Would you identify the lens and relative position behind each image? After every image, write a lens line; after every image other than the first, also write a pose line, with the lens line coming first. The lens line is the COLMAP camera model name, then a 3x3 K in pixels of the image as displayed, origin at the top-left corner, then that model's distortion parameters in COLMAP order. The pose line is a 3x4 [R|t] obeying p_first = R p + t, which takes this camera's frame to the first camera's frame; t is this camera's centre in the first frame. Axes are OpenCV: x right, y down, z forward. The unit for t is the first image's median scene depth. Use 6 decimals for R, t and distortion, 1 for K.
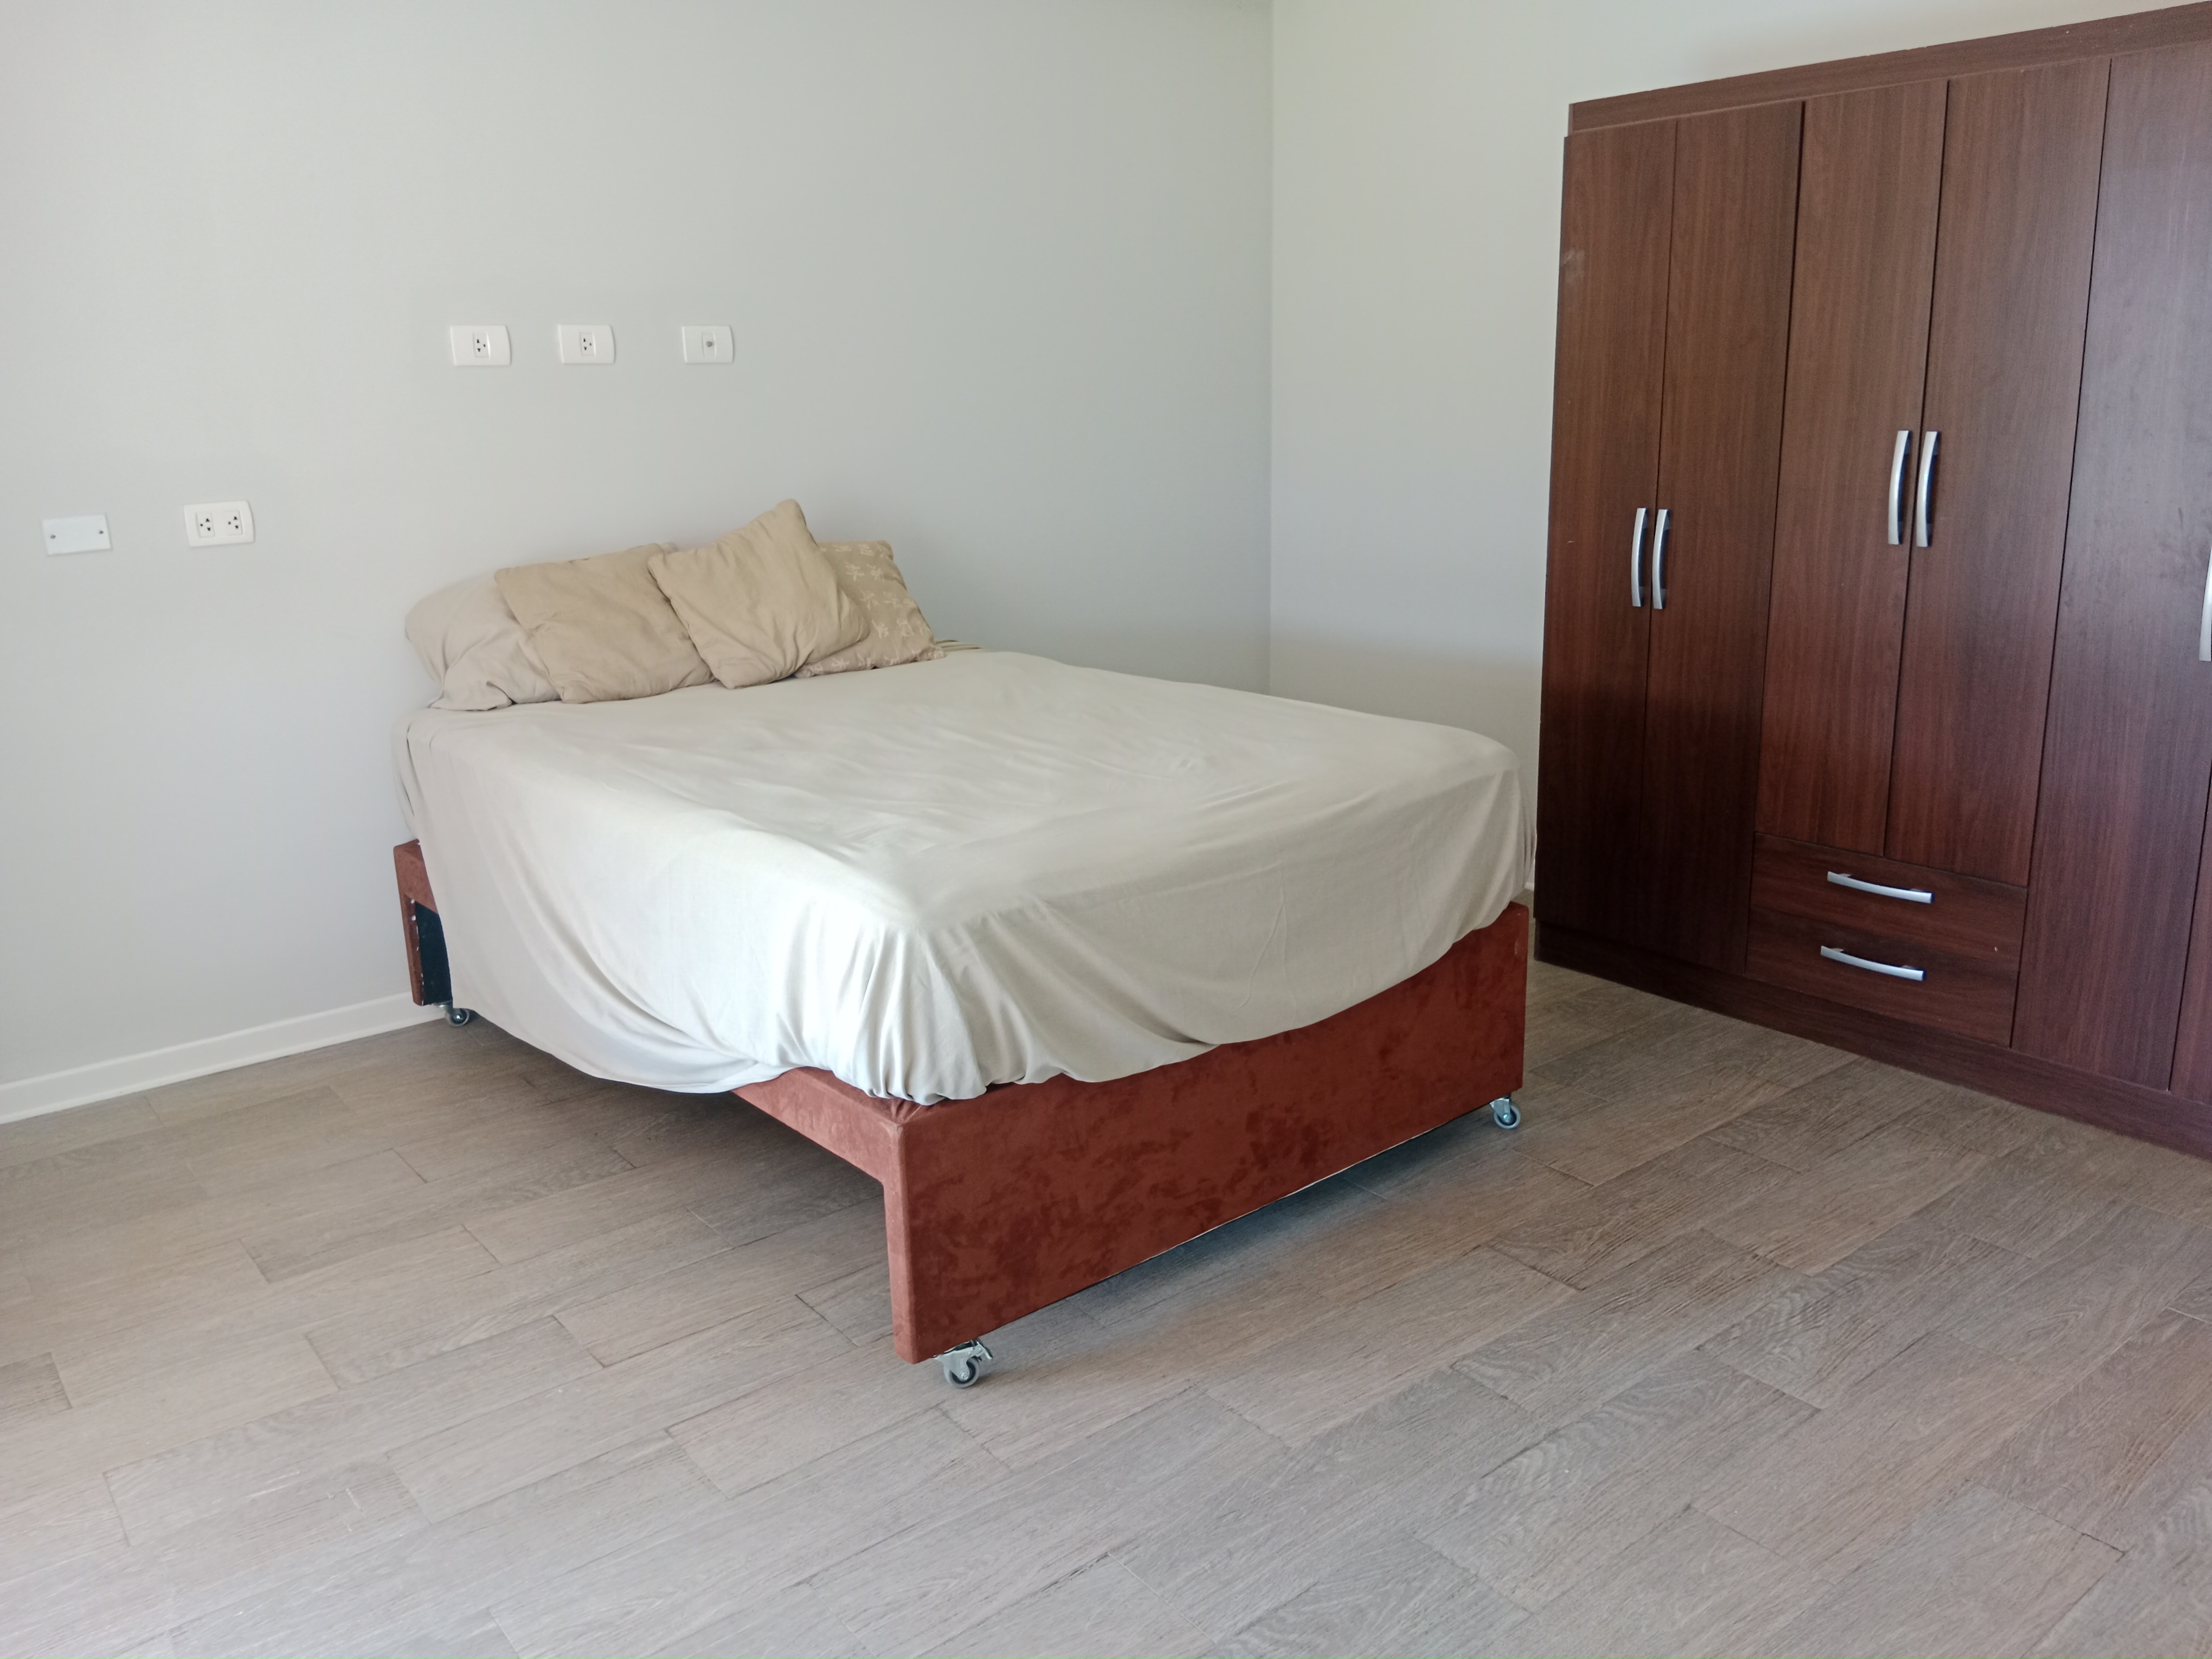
lens RADIAL K [[1737.6, 0, 1114.2], [0, 1737.6, 840.3], [0, 0, 1]] dist [0.036829, -0.026031]
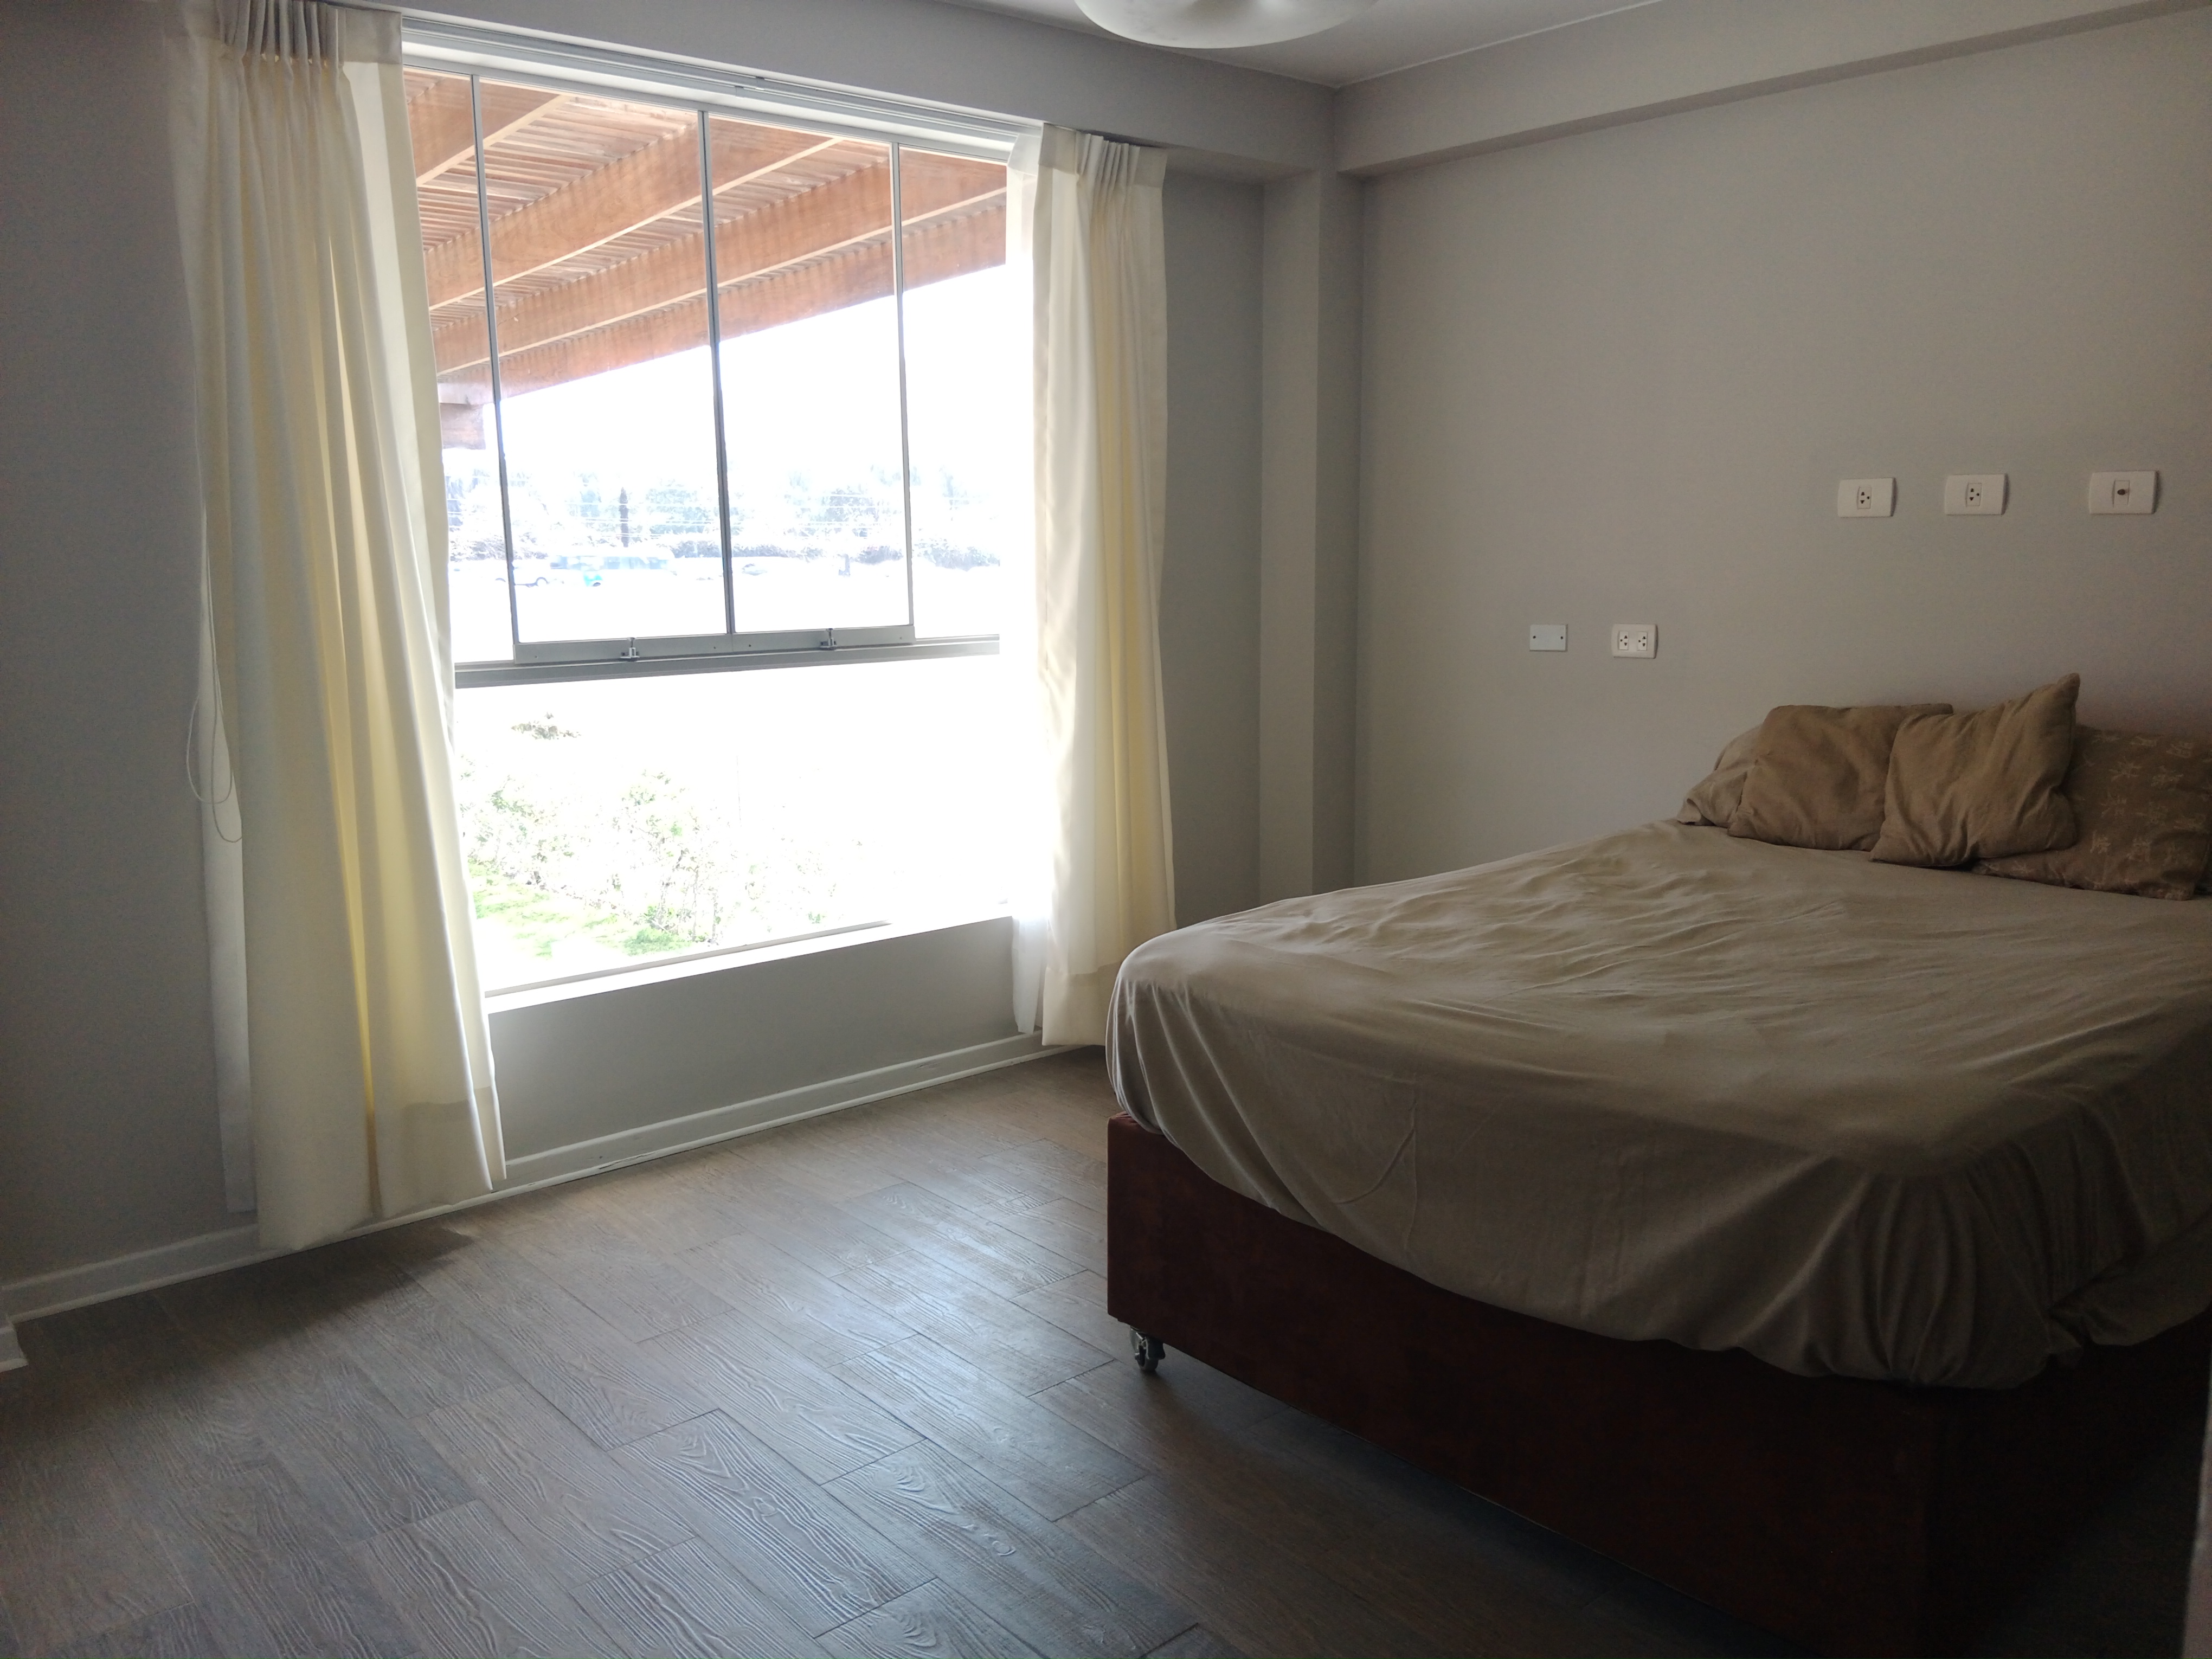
lens RADIAL K [[1737.6, 0, 1115.6], [0, 1737.6, 825.8], [0, 0, 1]] dist [0.036829, -0.026031]
pose [[0.028502, 0.189509, -0.981465, 0.682451], [-0.251273, 0.951695, 0.176464, -0.168158], [0.967497, 0.241586, 0.074744, 0.536052]]
